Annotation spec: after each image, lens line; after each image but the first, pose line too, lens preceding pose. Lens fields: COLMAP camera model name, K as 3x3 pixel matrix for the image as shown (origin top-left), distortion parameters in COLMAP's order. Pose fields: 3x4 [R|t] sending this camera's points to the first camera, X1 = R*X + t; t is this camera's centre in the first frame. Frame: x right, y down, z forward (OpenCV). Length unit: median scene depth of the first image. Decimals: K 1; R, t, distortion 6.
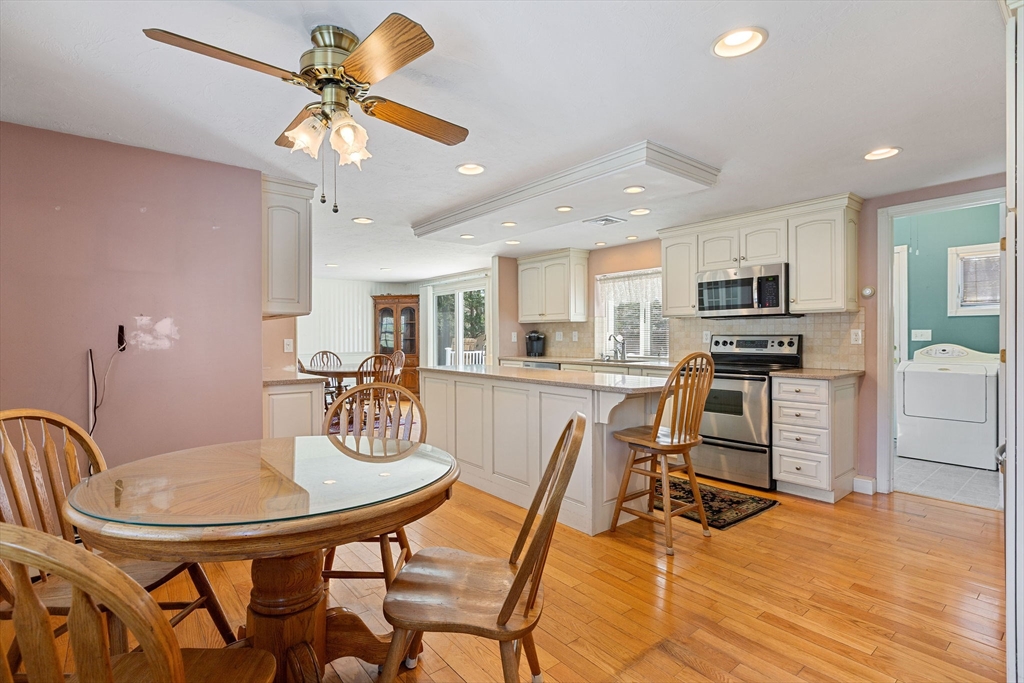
lens RADIAL K [[488.5, 0, 511.0], [0, 488.5, 339.1], [0, 0, 1]] dist [-0.001112, -0.000059]
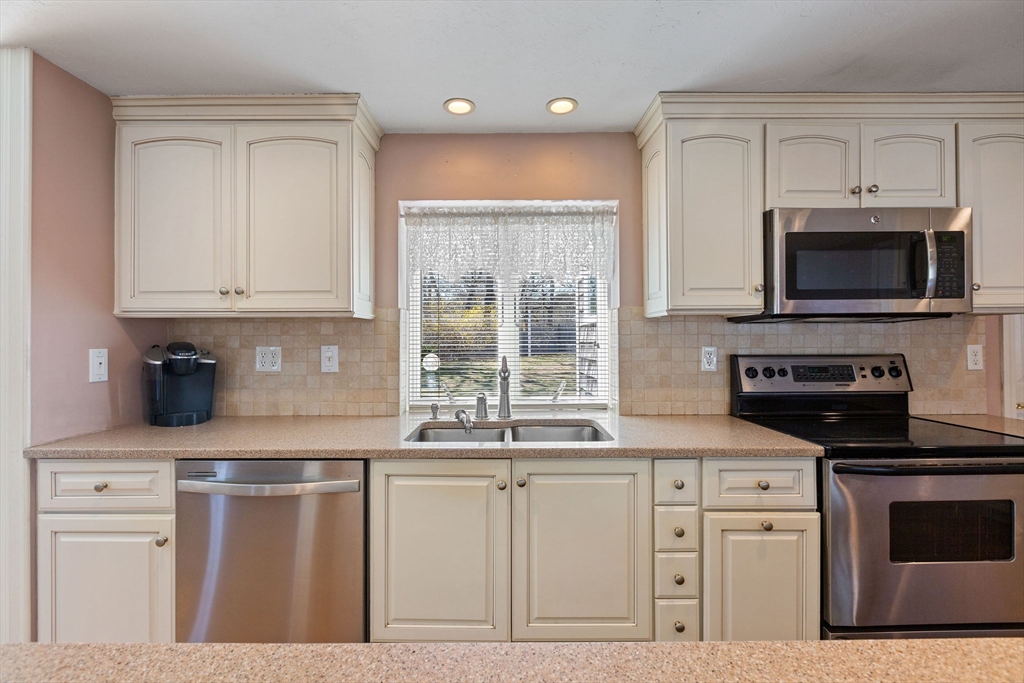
lens RADIAL K [[488.5, 0, 508.6], [0, 488.5, 337.3], [0, 0, 1]] dist [-0.001112, -0.000059]
pose [[0.633974, 0.012705, 0.773250, -0.083094], [0.008309, 0.999695, -0.023238, -0.015723], [-0.773310, 0.021158, 0.633675, 0.837040]]
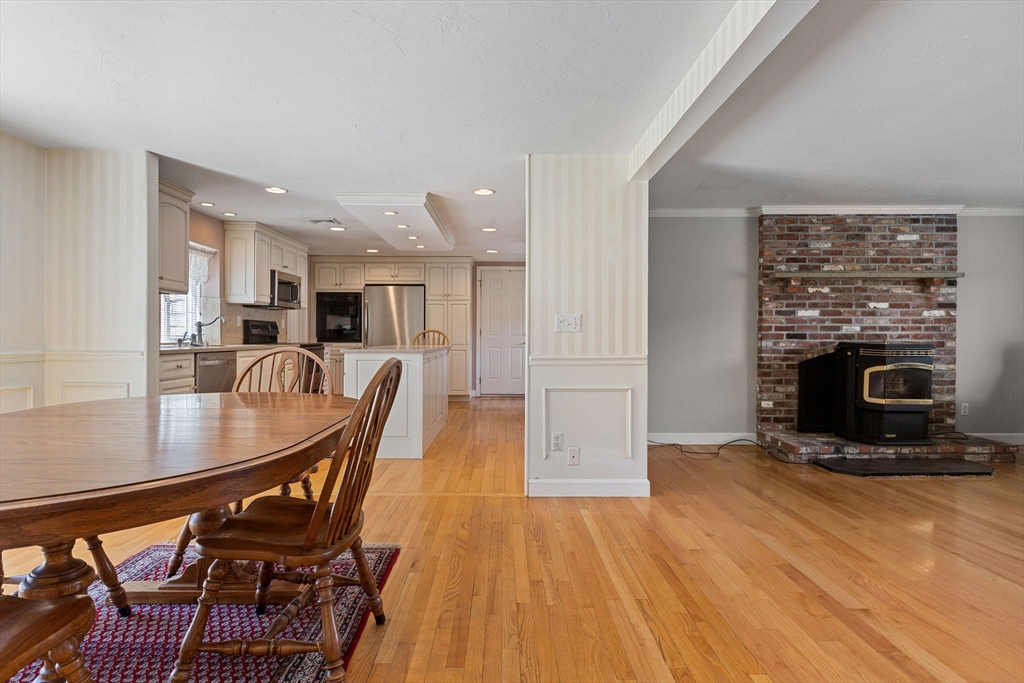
lens RADIAL K [[555.4, 0, 514.1], [0, 555.4, 337.7], [0, 0, 1]] dist [0.004956, 0.000994]
pose [[-0.787220, 0.003349, 0.616663, -0.890071], [0.008850, 0.999944, 0.005867, 0.030510], [-0.616608, 0.010076, -0.787206, 1.596473]]
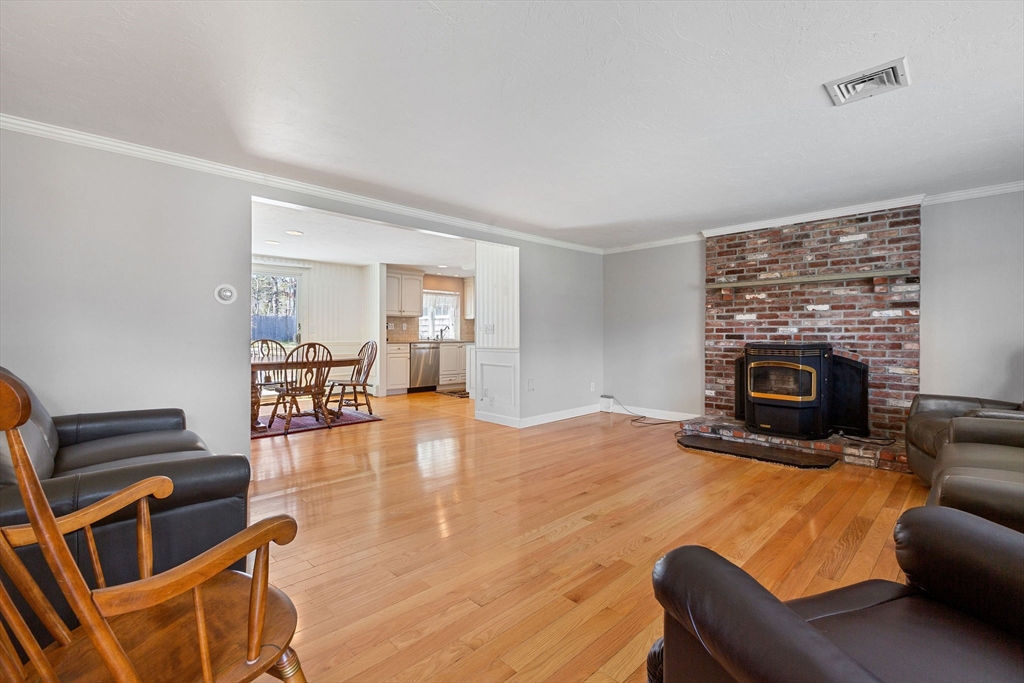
lens RADIAL K [[467.0, 0, 514.4], [0, 467.0, 336.0], [0, 0, 1]] dist [0.010529, -0.000673]
pose [[-0.091048, 0.004256, 0.995837, -1.676898], [0.005159, 0.999979, -0.003803, 0.038194], [-0.995833, 0.004791, -0.091069, 0.998717]]
